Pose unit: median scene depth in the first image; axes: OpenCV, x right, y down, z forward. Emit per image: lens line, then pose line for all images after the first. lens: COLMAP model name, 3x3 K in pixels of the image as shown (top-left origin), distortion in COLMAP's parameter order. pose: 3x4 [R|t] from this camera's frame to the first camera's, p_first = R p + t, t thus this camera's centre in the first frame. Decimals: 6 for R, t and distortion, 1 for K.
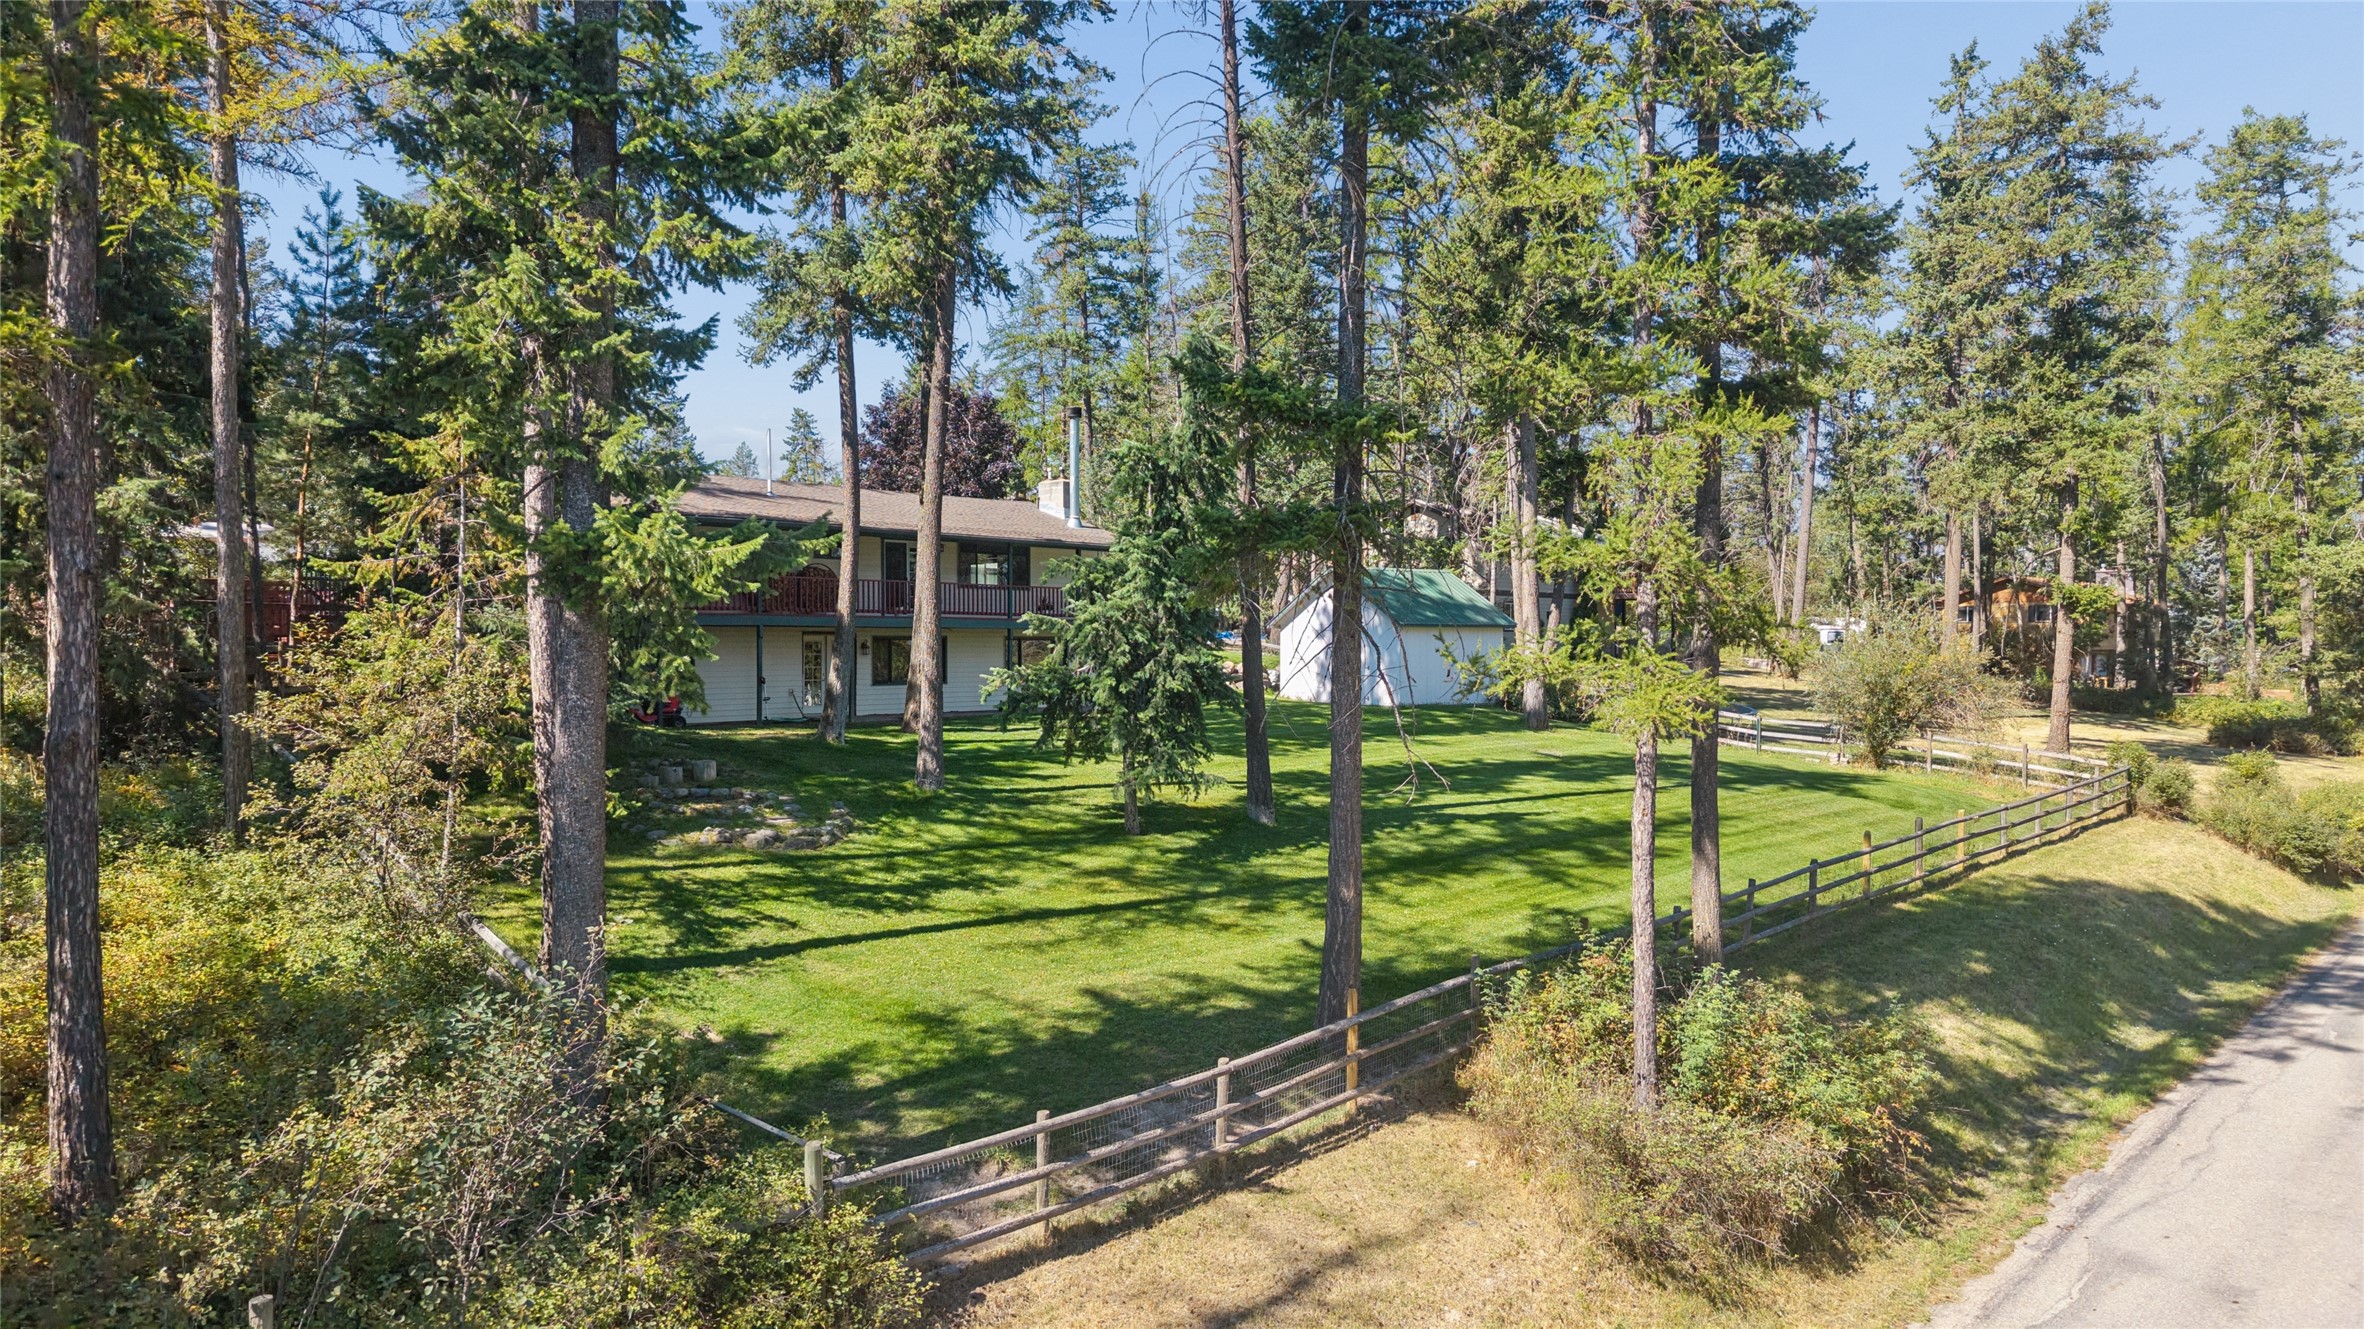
lens RADIAL K [[1656.4, 0, 1182.6], [0, 1656.4, 665.7], [0, 0, 1]] dist [0.027332, -0.015079]
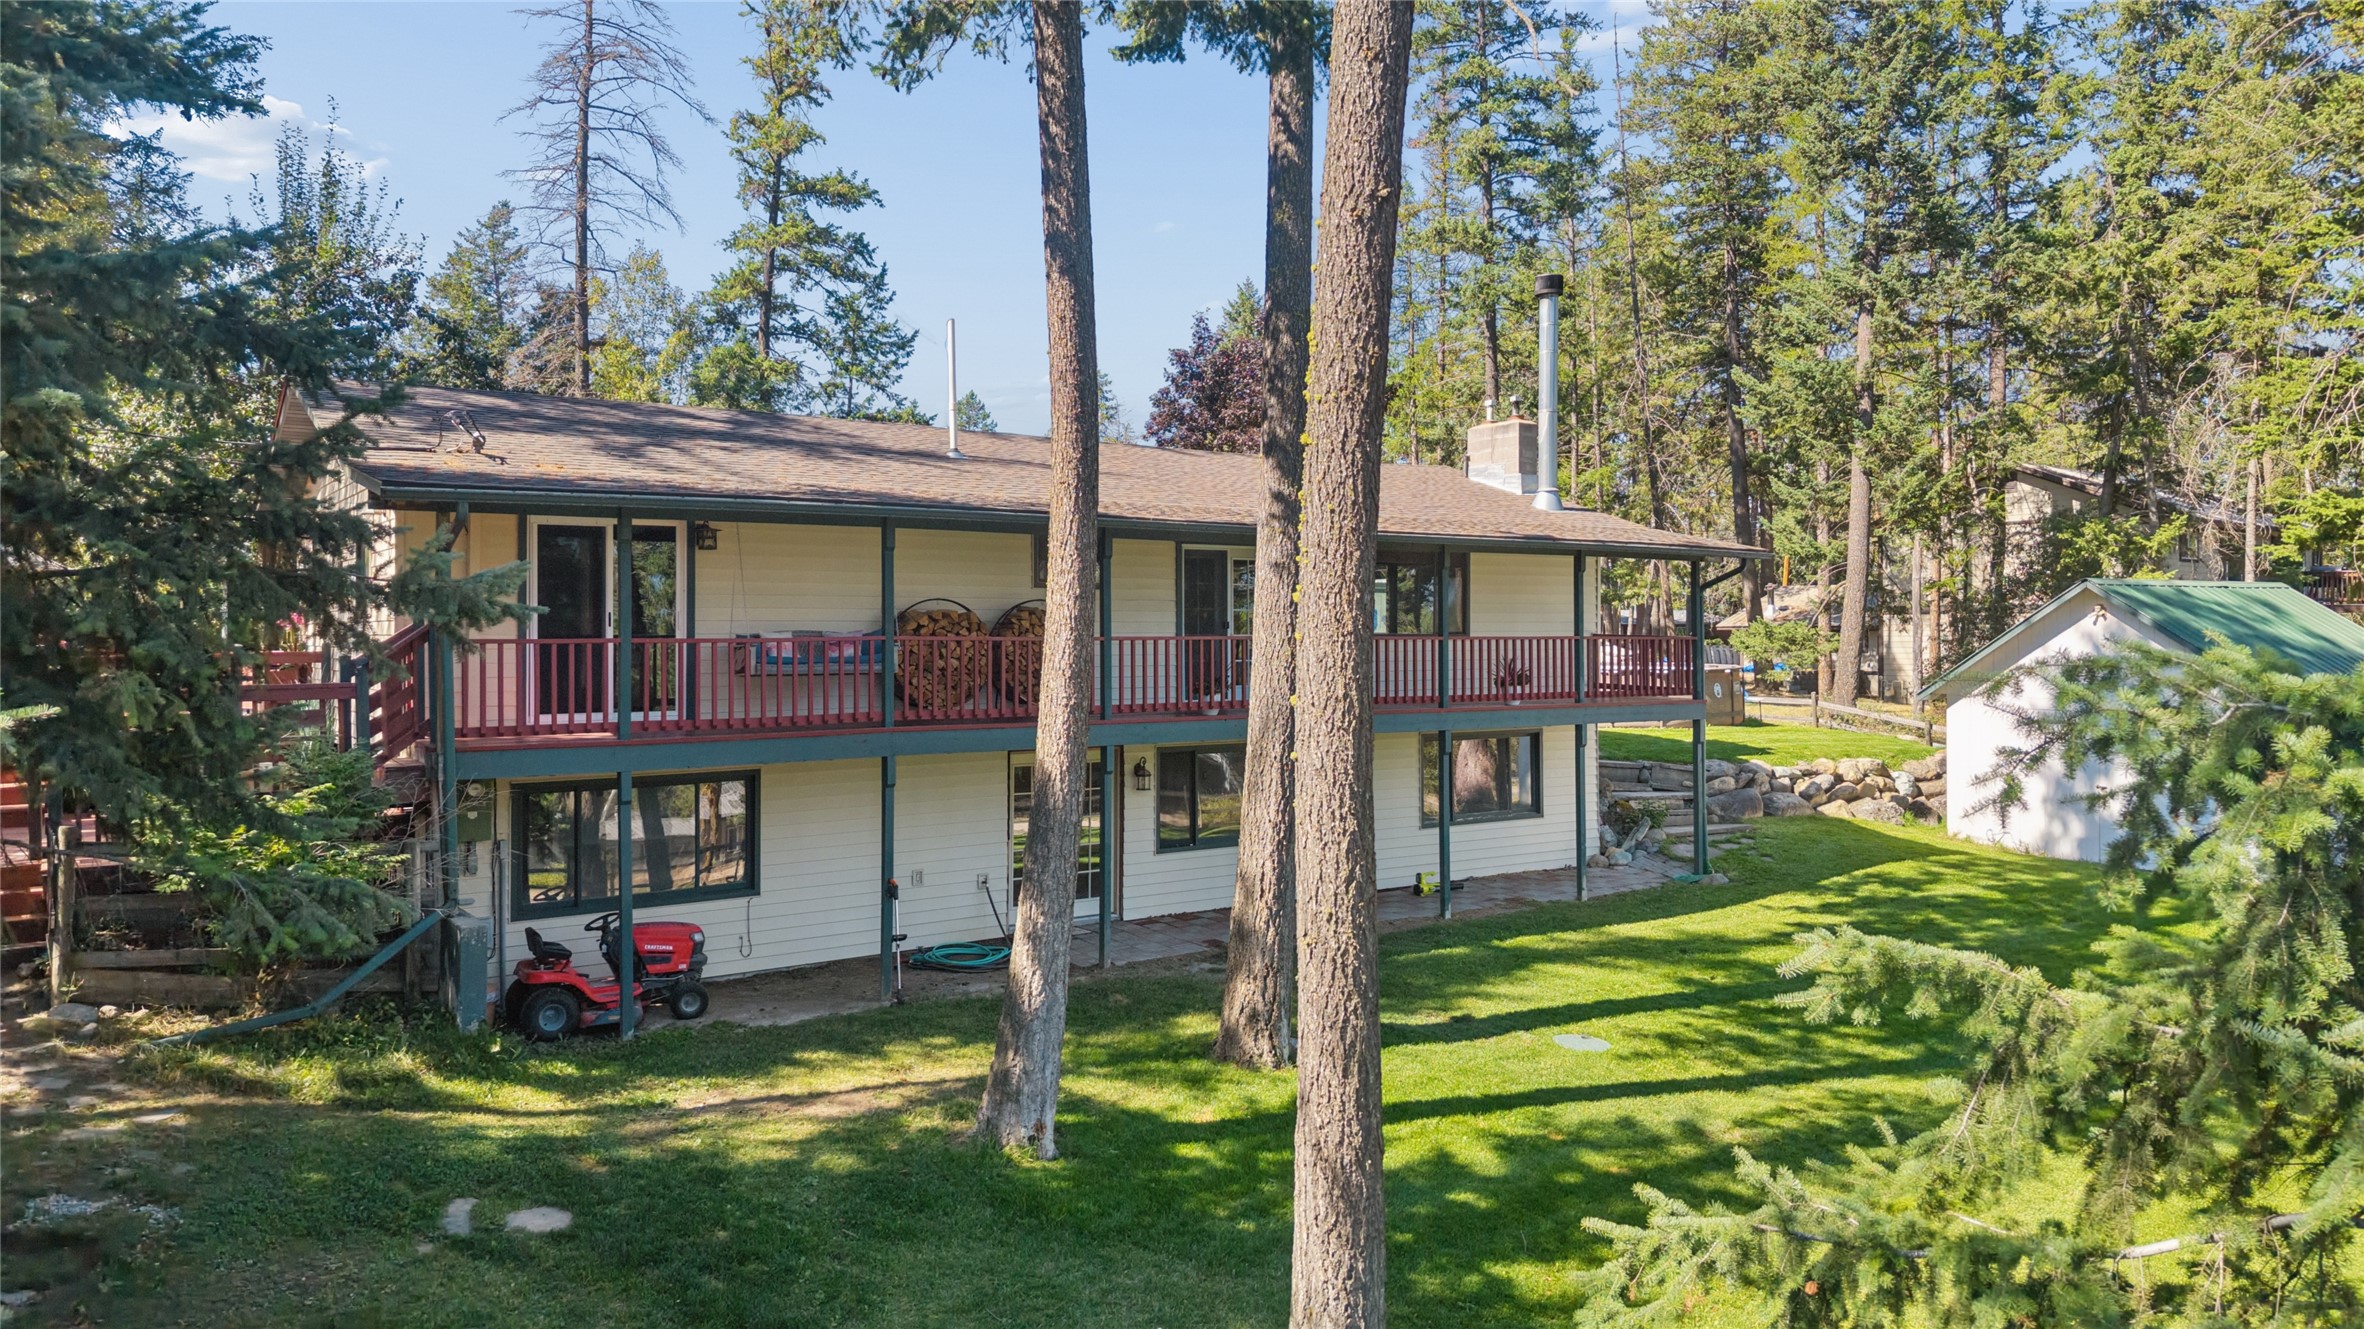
lens RADIAL K [[1656.4, 0, 1177.8], [0, 1656.4, 658.7], [0, 0, 1]] dist [0.027332, -0.015079]
pose [[0.981645, 0.004308, -0.190671, -0.054307], [-0.003352, 0.999980, 0.005336, -0.027006], [0.190690, -0.004599, 0.981640, 0.320414]]
